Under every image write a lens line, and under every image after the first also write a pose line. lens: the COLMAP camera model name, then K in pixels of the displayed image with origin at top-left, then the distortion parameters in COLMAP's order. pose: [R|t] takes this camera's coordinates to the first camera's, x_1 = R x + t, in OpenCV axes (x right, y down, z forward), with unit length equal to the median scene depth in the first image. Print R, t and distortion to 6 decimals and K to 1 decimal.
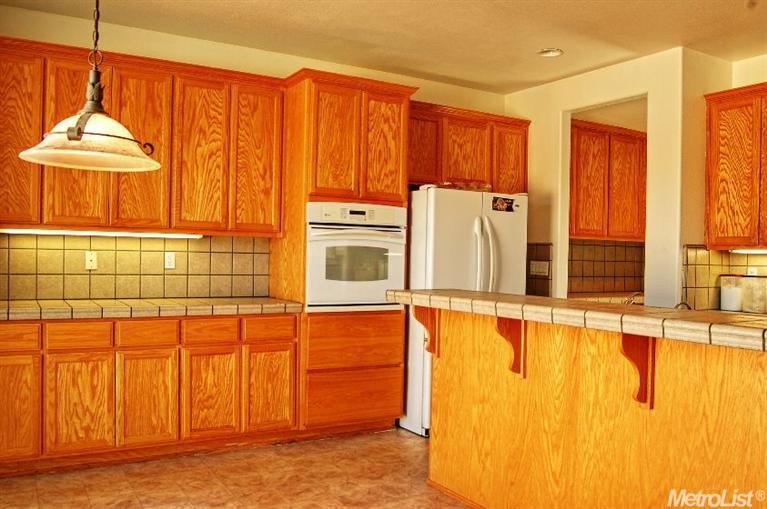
lens RADIAL K [[684.2, 0, 383.5], [0, 684.2, 254.5], [0, 0, 1]] dist [-0.012946, 0.004248]
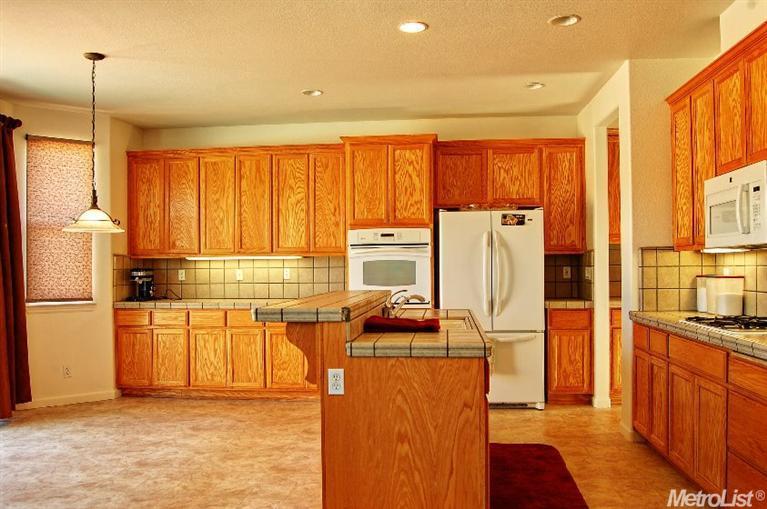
lens RADIAL K [[655.3, 0, 383.5], [0, 655.3, 254.5], [0, 0, 1]] dist [-0.006152, -0.003712]
pose [[0.796942, -0.038925, -0.602801, 0.736445], [0.026934, 0.999219, -0.028914, 0.014154], [0.603455, 0.006807, 0.797368, -0.032715]]
